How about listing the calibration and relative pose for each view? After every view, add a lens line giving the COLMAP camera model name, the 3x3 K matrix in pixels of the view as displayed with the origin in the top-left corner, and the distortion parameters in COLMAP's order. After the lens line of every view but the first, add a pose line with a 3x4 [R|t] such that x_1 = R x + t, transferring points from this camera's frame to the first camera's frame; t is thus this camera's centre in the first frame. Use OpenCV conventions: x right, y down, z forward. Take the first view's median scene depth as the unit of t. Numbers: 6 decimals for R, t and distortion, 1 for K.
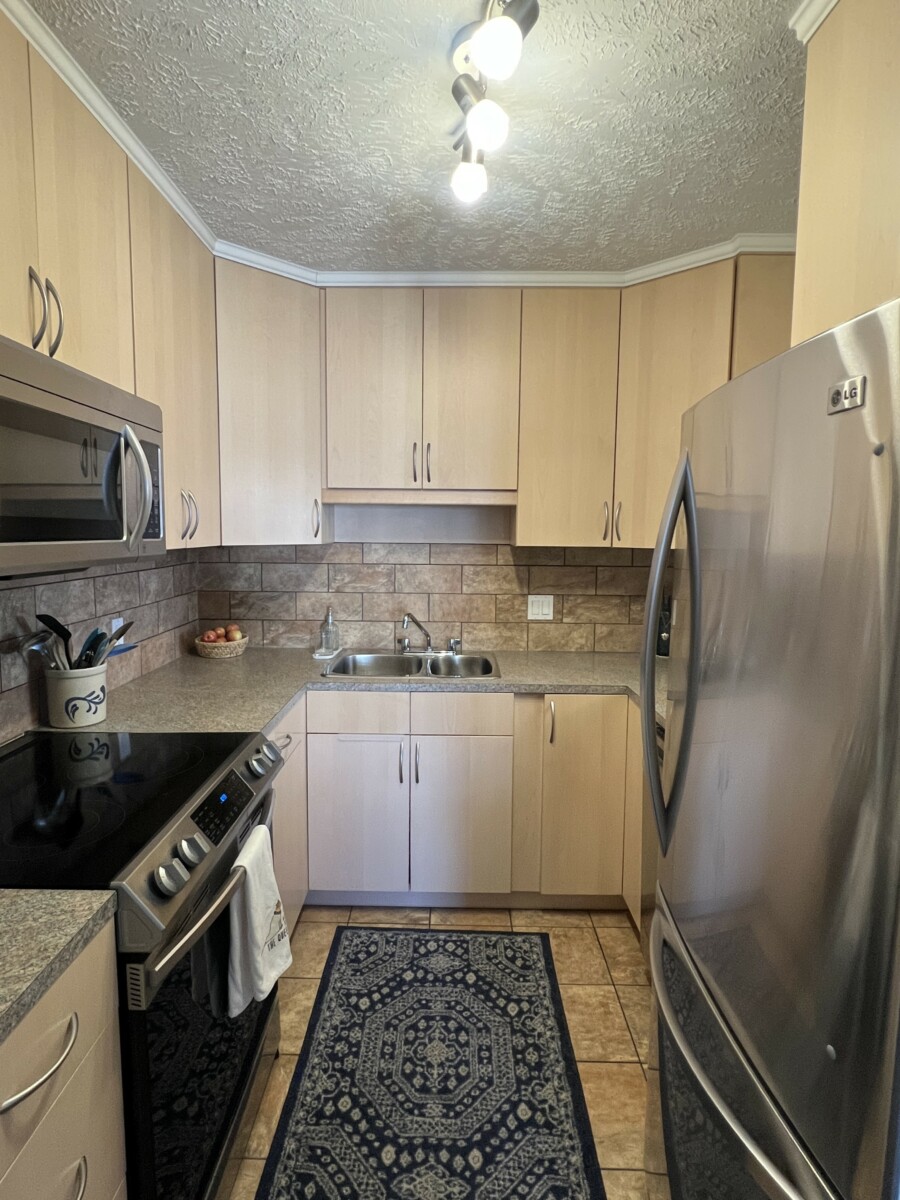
lens RADIAL K [[637.5, 0, 445.4], [0, 637.5, 595.9], [0, 0, 1]] dist [-0.005057, 0.002214]
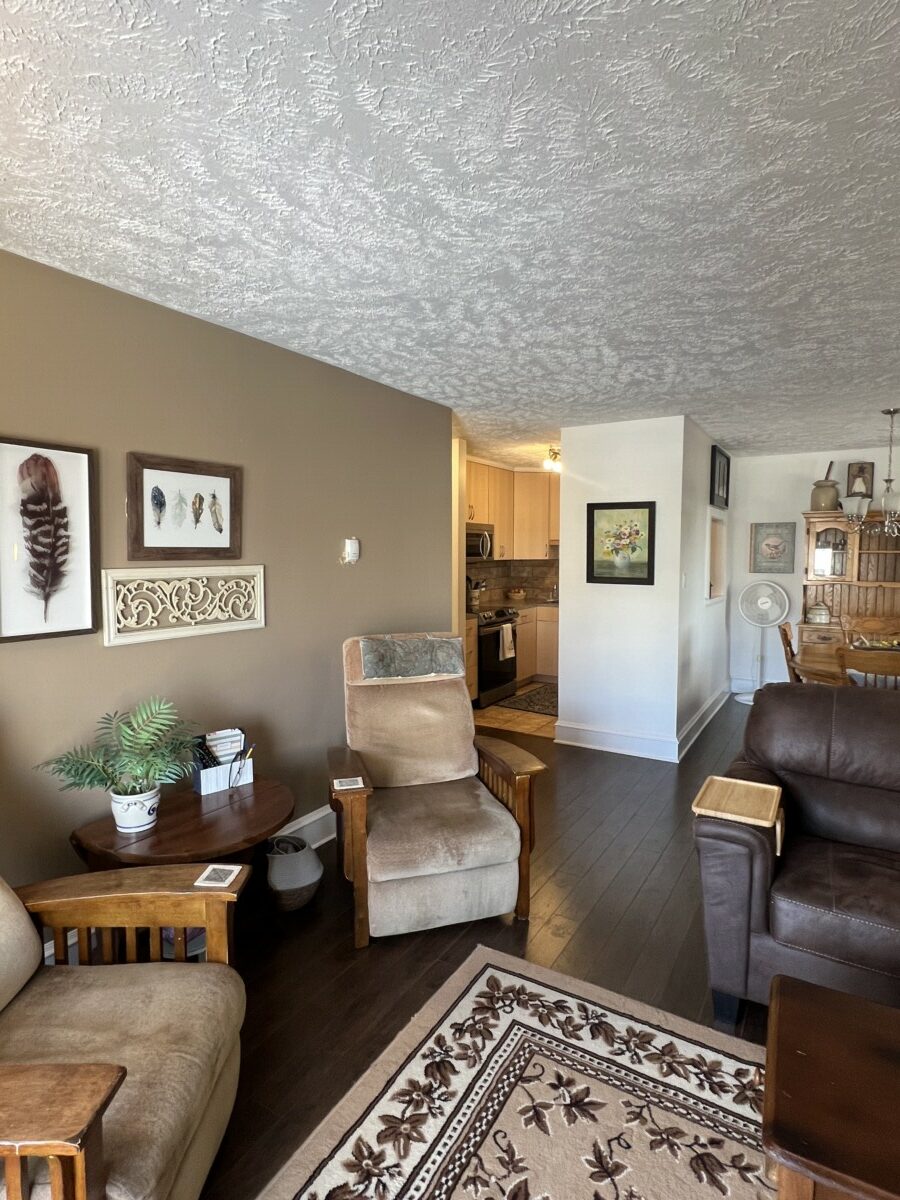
lens RADIAL K [[637.5, 0, 448.4], [0, 637.5, 600.4], [0, 0, 1]] dist [-0.005057, 0.002214]
pose [[0.850331, 0.031732, -0.525290, 1.016050], [-0.046025, 0.998840, -0.014167, 0.178758], [0.524231, 0.036223, 0.850805, -1.810377]]
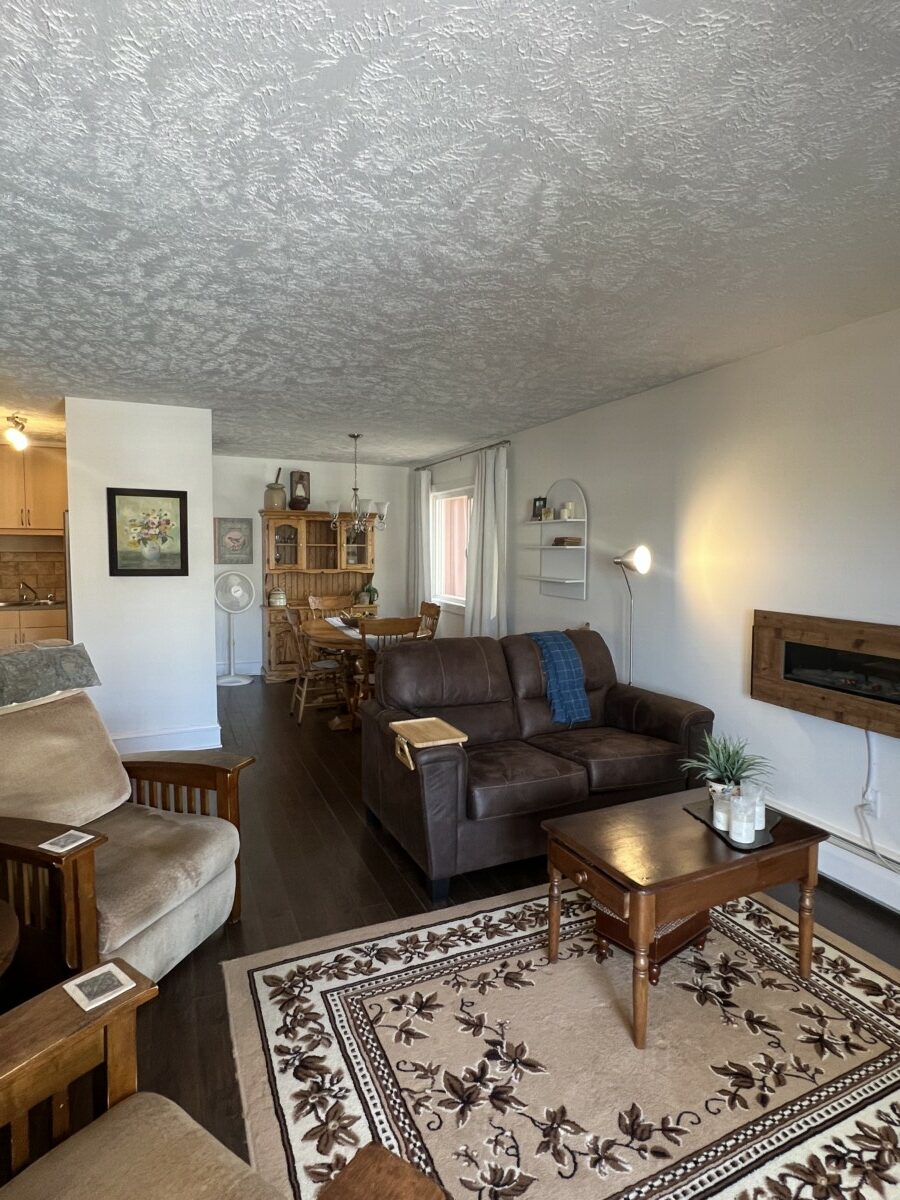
lens RADIAL K [[637.5, 0, 447.1], [0, 637.5, 601.1], [0, 0, 1]] dist [-0.005057, 0.002214]
pose [[0.917398, -0.035884, 0.396350, 0.485373], [0.042706, 0.999052, -0.008398, 0.201211], [-0.395673, 0.024631, 0.918061, -1.906528]]
